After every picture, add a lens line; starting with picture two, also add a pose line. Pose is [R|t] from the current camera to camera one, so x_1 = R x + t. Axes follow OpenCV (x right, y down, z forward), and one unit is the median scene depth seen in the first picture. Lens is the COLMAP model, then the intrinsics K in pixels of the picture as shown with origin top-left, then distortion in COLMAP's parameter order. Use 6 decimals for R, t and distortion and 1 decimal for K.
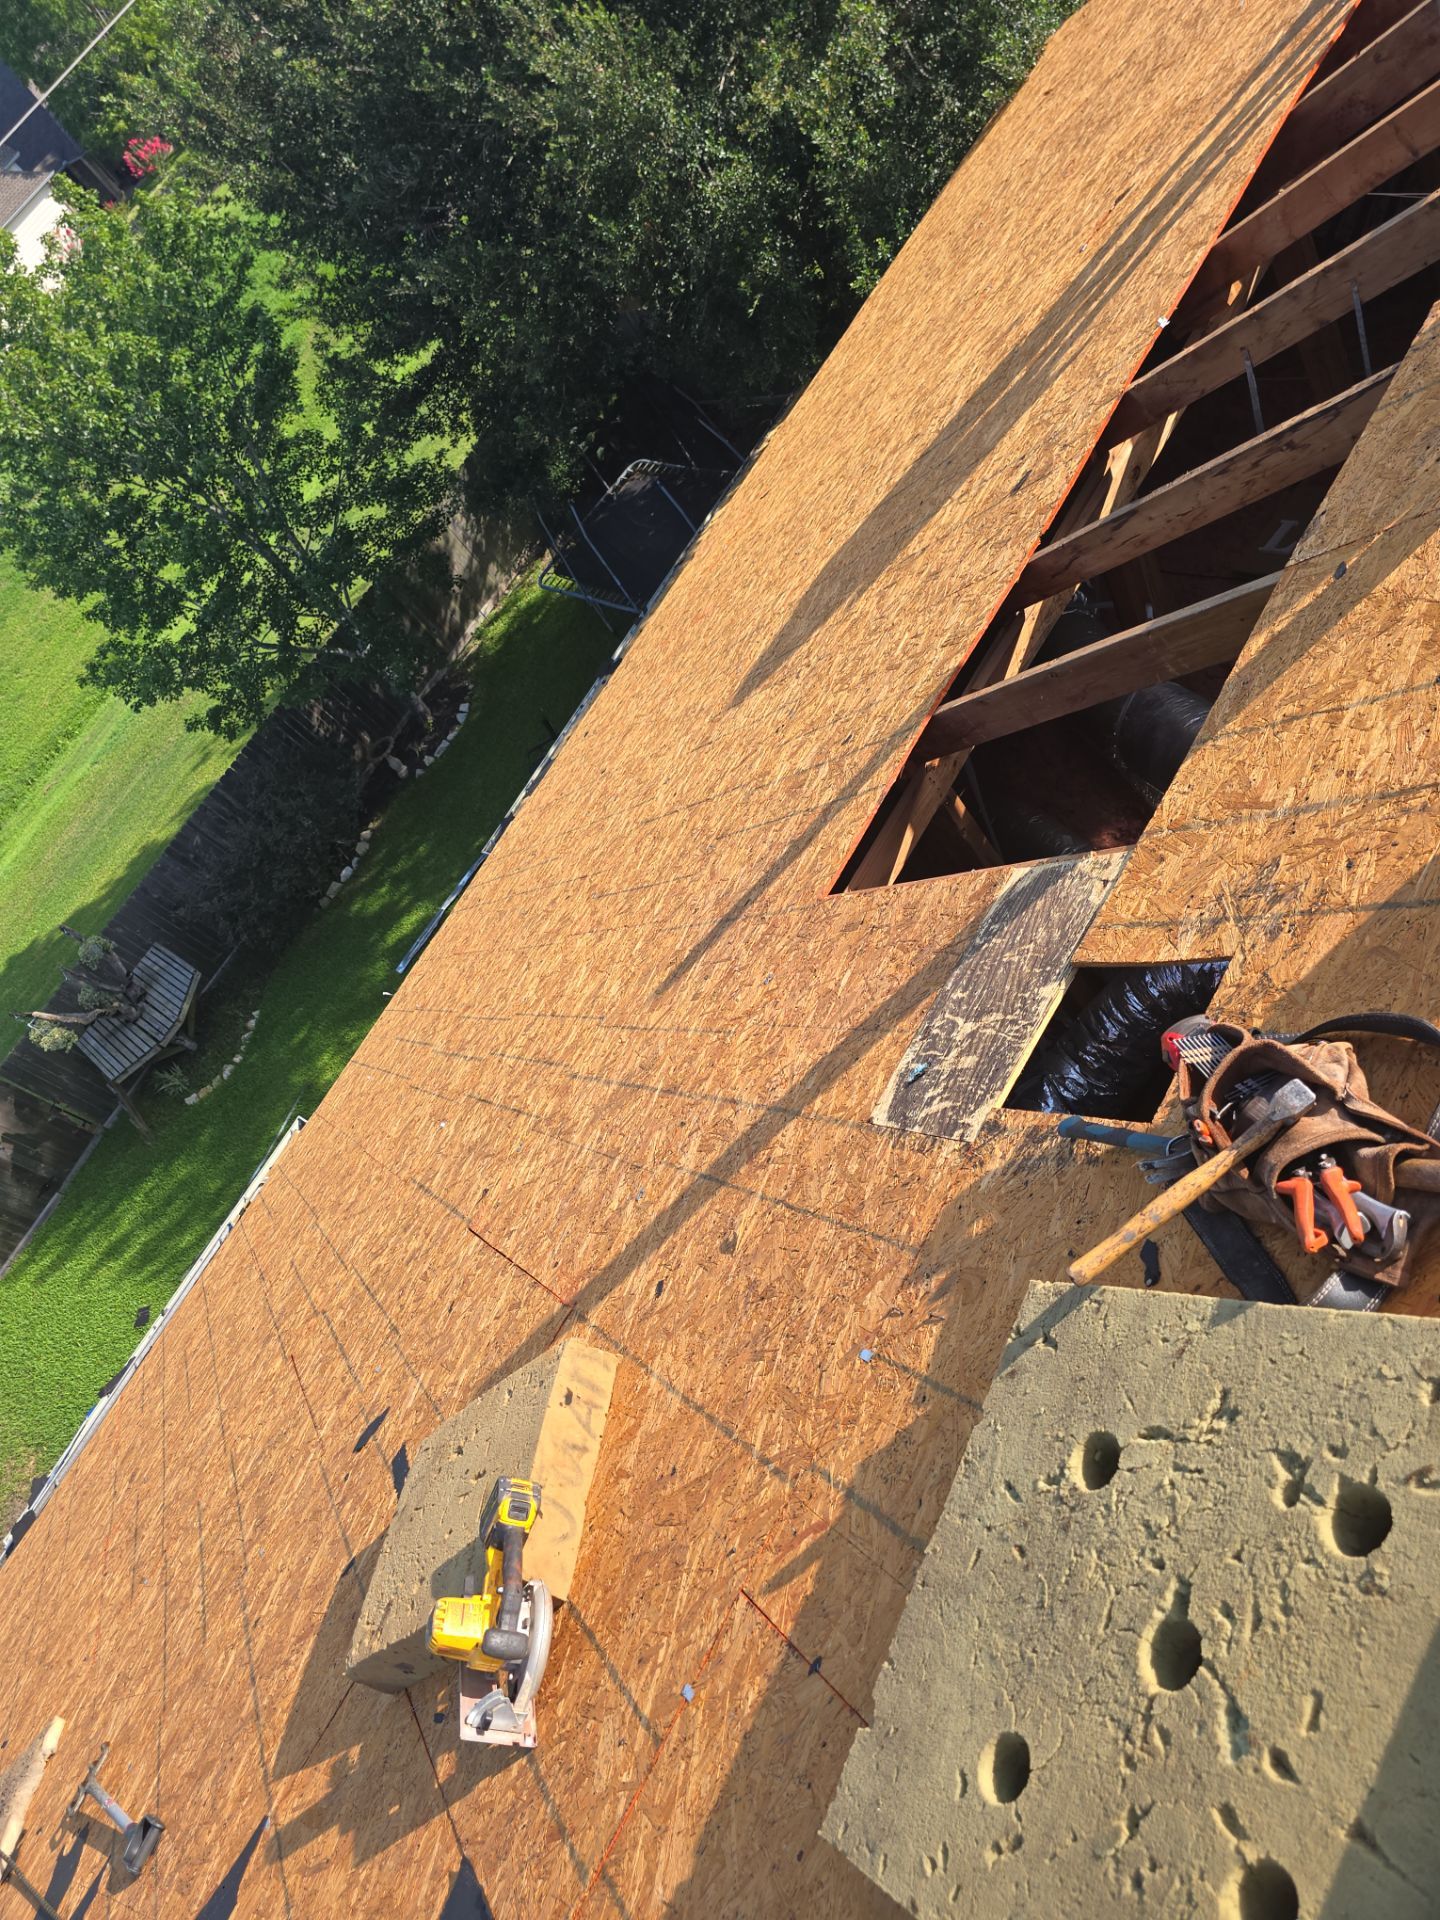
lens RADIAL K [[1290.5, 0, 721.9], [0, 1290.5, 953.2], [0, 0, 1]] dist [0.044936, -0.043189]
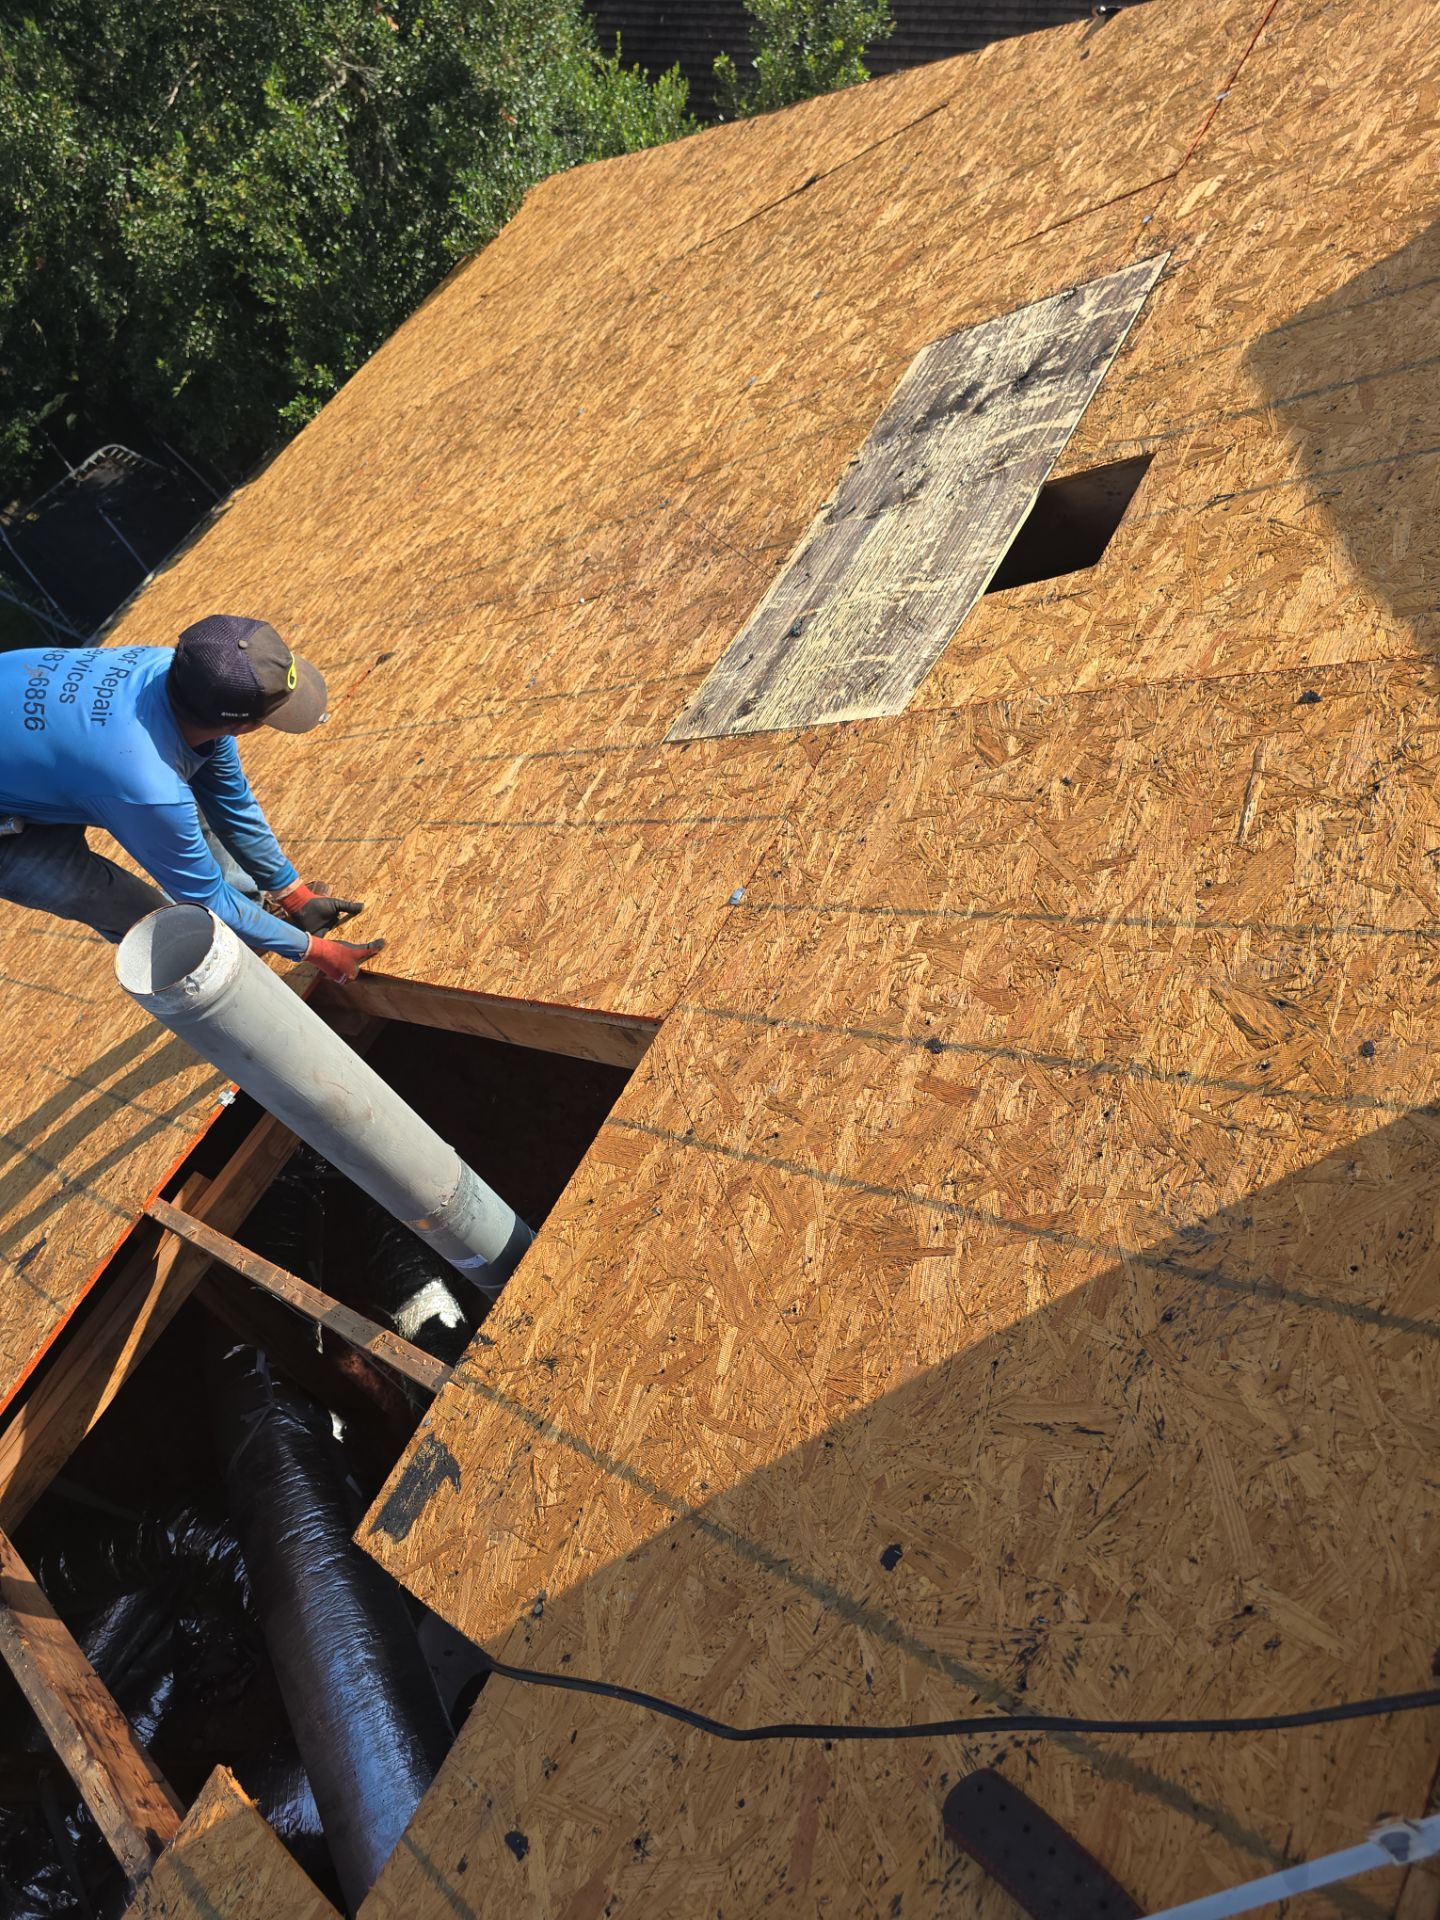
lens RADIAL K [[1290.5, 0, 721.9], [0, 1290.5, 953.2], [0, 0, 1]] dist [0.044936, -0.043189]
pose [[0.941684, 0.078315, 0.327259, 0.064551], [-0.089265, 0.995835, 0.018551, -0.112270], [-0.324443, -0.046682, 0.944753, 0.054871]]
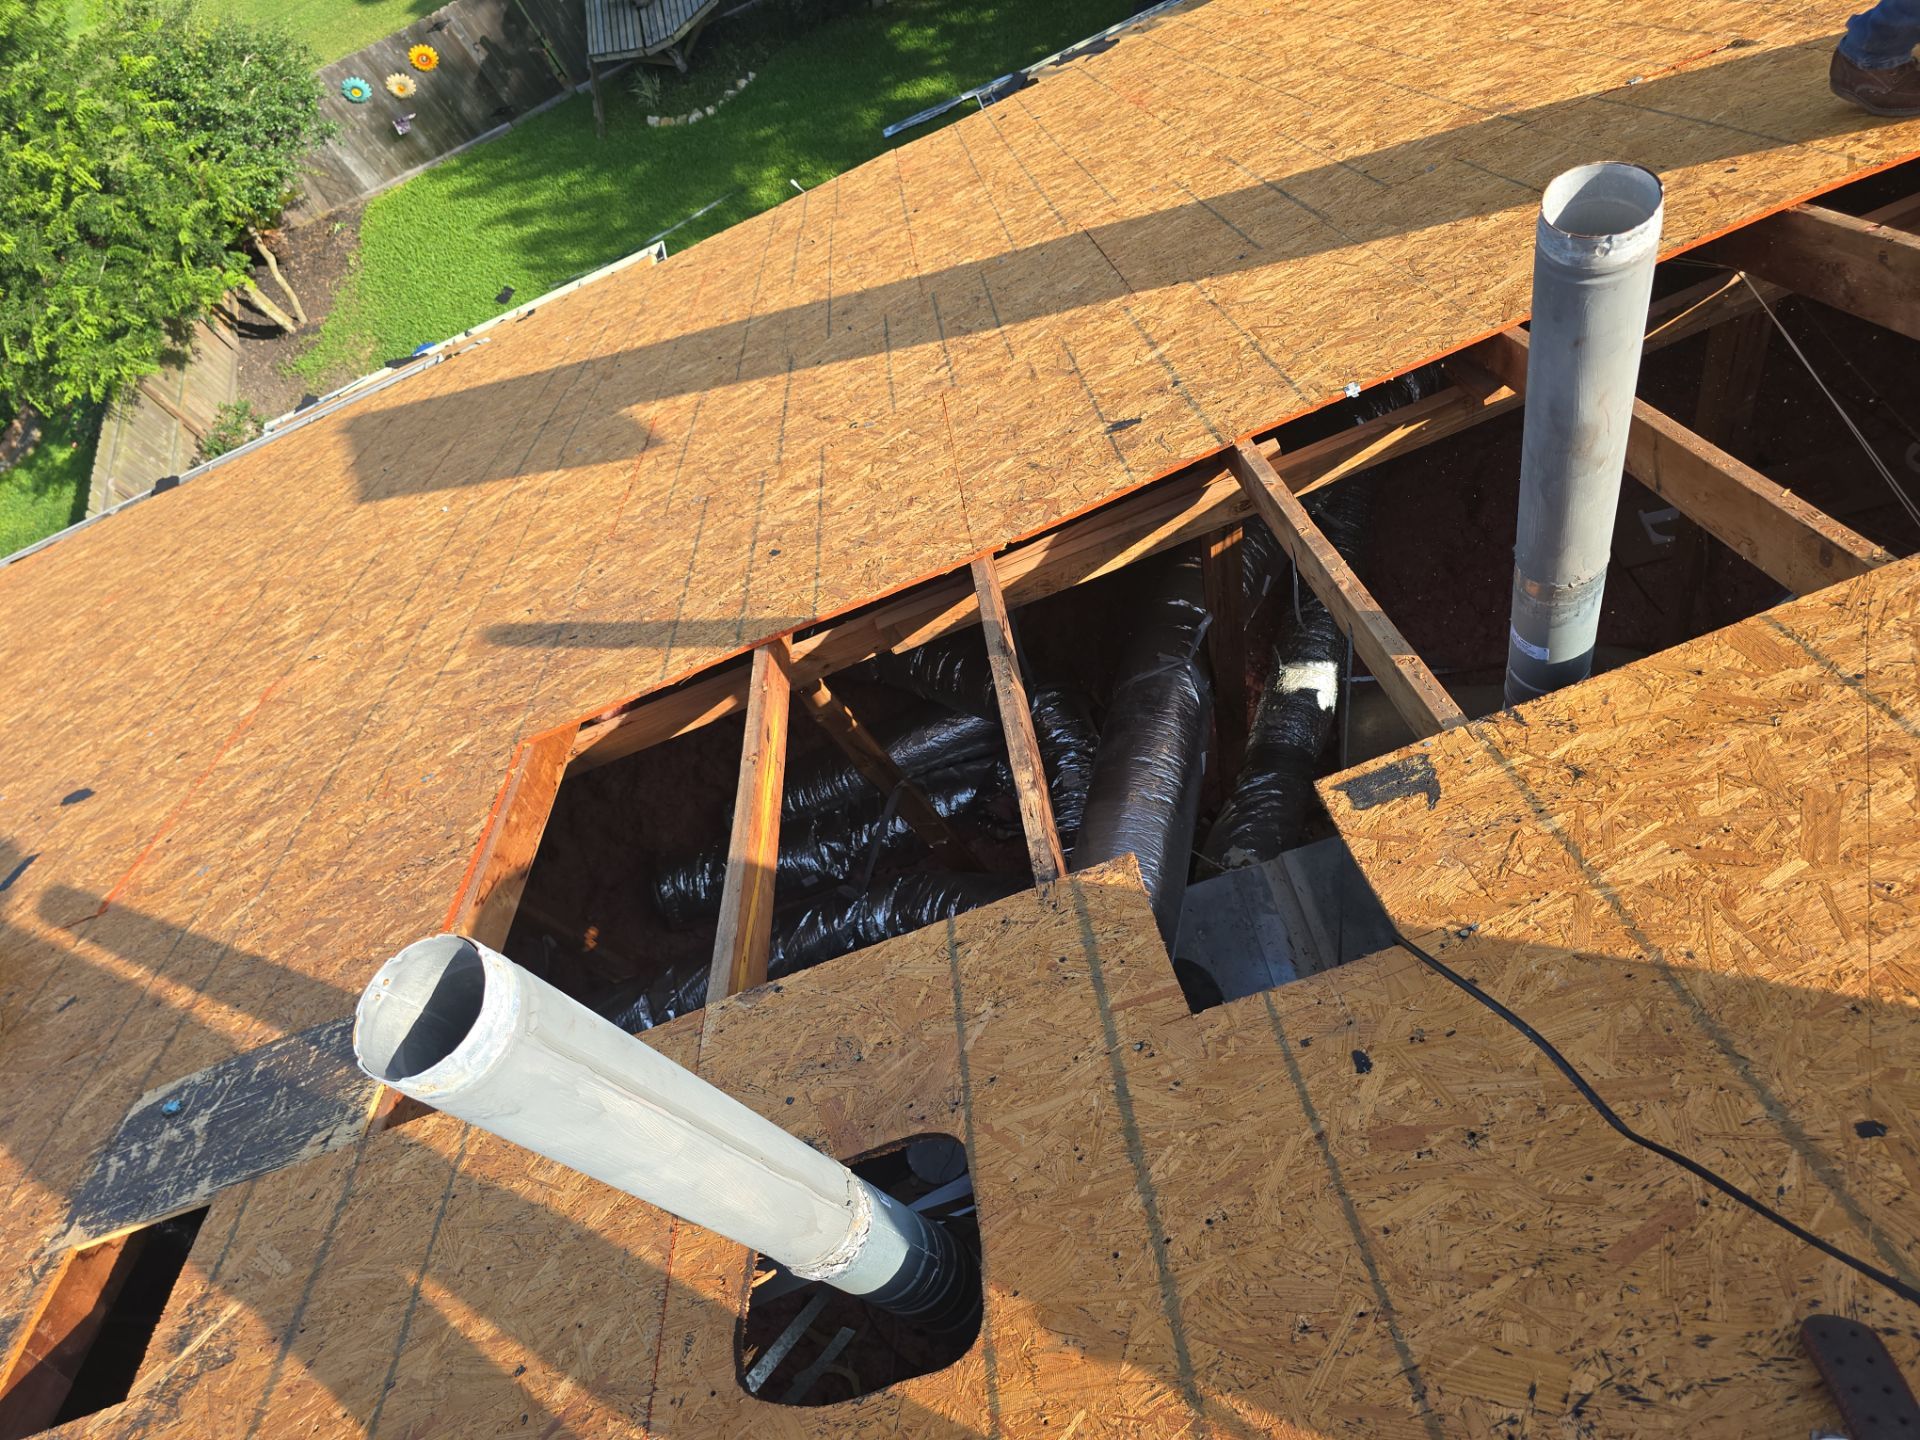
lens RADIAL K [[1290.5, 0, 956.7], [0, 1290.5, 717.2], [0, 0, 1]] dist [0.044936, -0.043189]
pose [[0.796890, 0.604025, -0.010948, 0.050846], [-0.545480, 0.727204, 0.416685, -0.100170], [0.259649, -0.326080, 0.908985, 0.049806]]
